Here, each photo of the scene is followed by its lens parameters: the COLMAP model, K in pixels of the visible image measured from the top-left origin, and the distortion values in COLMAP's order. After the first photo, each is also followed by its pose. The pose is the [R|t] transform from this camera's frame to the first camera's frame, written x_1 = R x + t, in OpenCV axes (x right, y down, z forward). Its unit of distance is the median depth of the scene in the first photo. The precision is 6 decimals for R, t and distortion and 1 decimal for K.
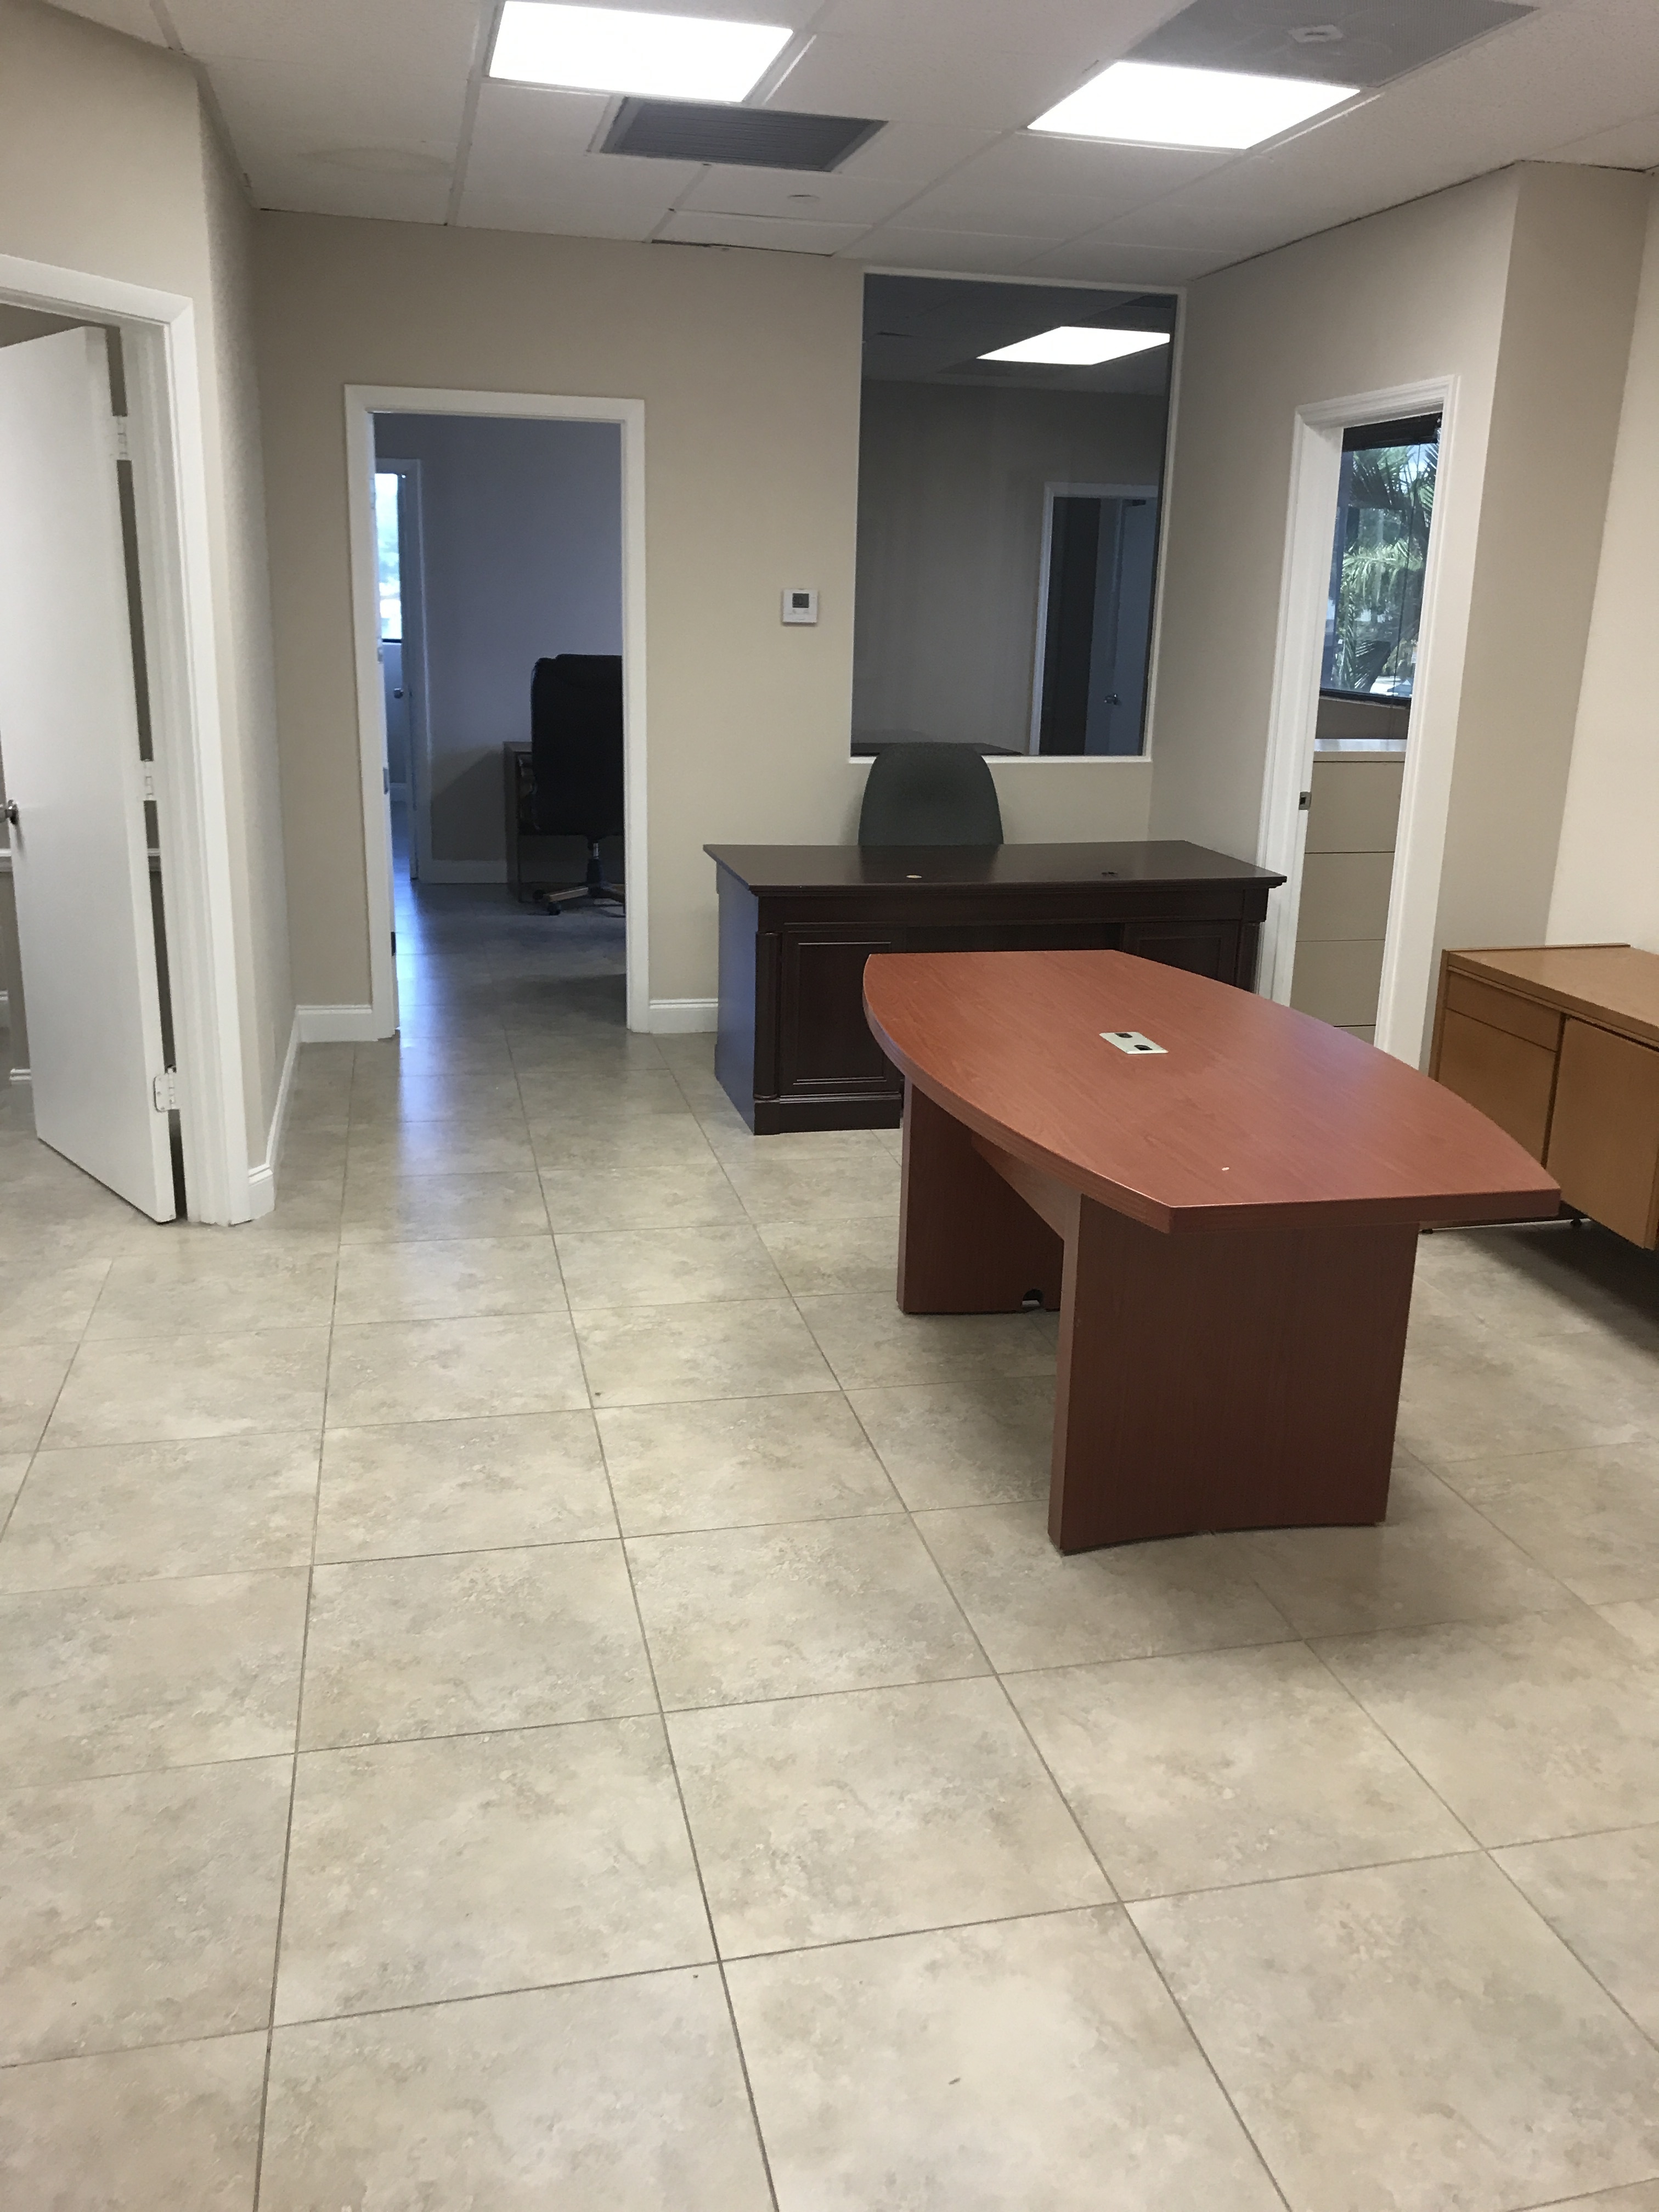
lens RADIAL K [[1818.3, 0, 831.0], [0, 1818.3, 1110.4], [0, 0, 1]] dist [0.026494, -0.040206]
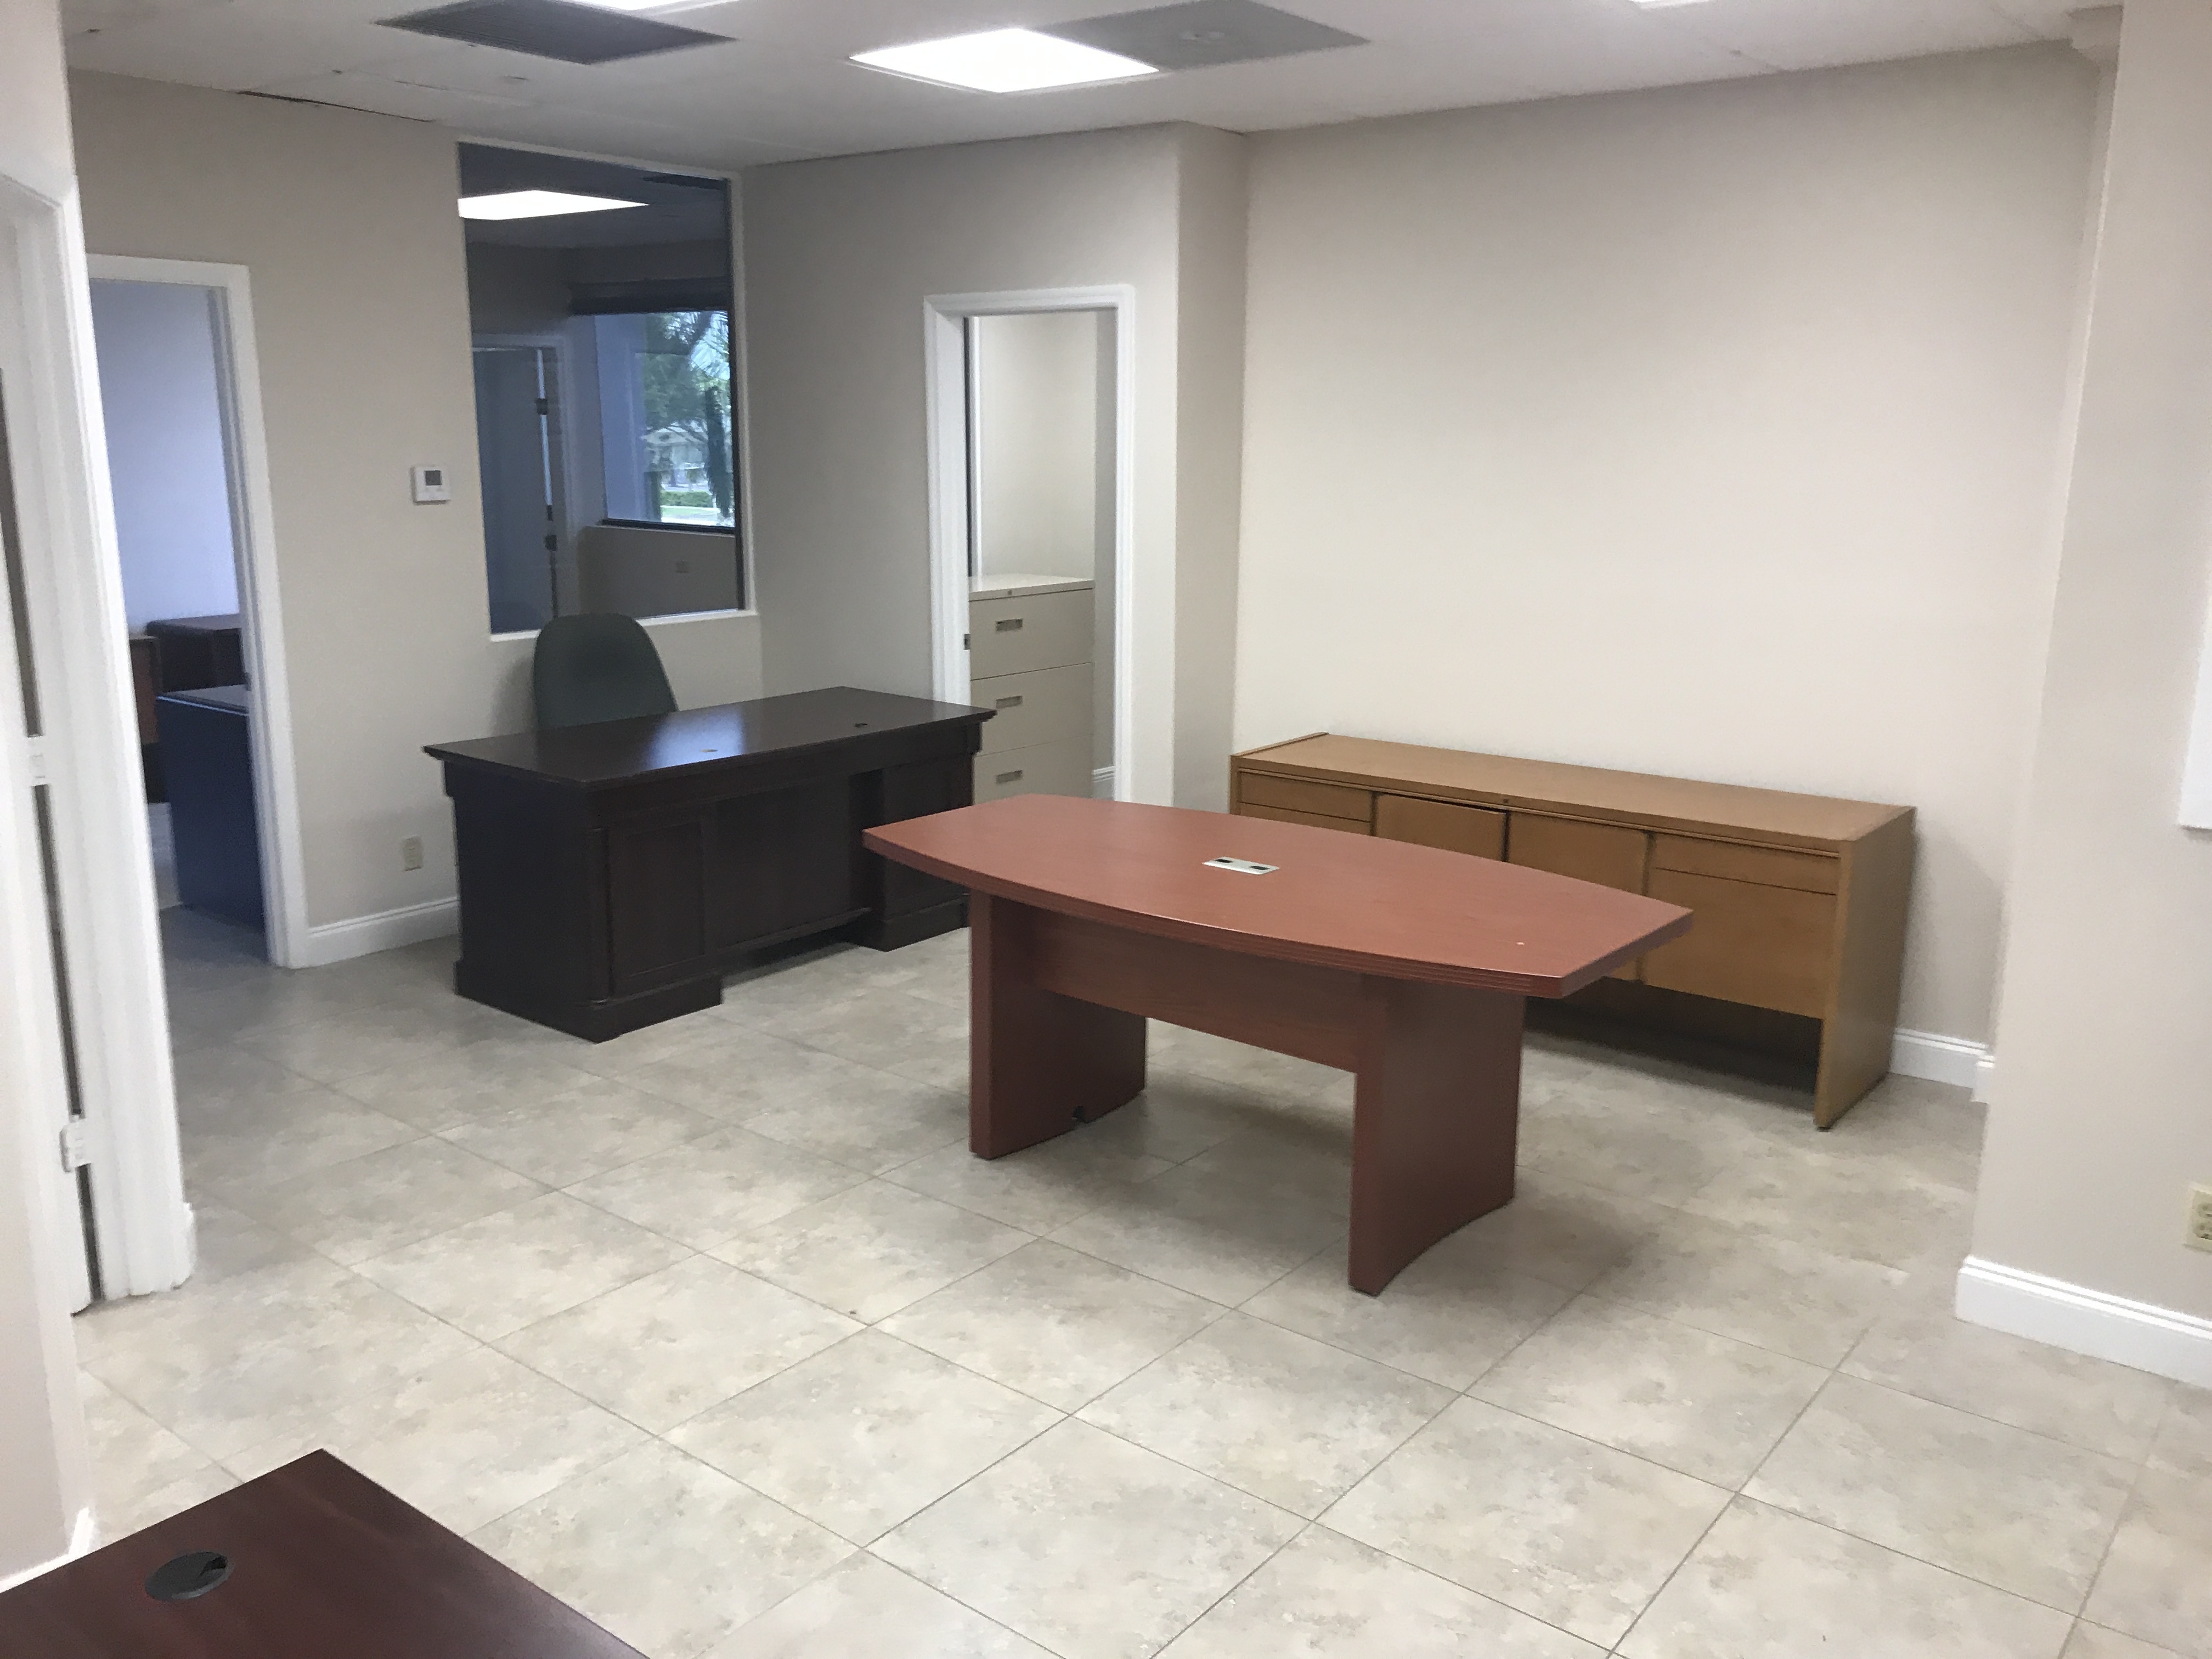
lens RADIAL K [[1818.3, 0, 1157.5], [0, 1818.3, 815.0], [0, 0, 1]] dist [0.026494, -0.040206]
pose [[0.776988, -0.151854, 0.610926, -0.499473], [0.184681, 0.982754, 0.009395, -0.077169], [-0.601816, 0.105526, 0.791632, 0.084463]]
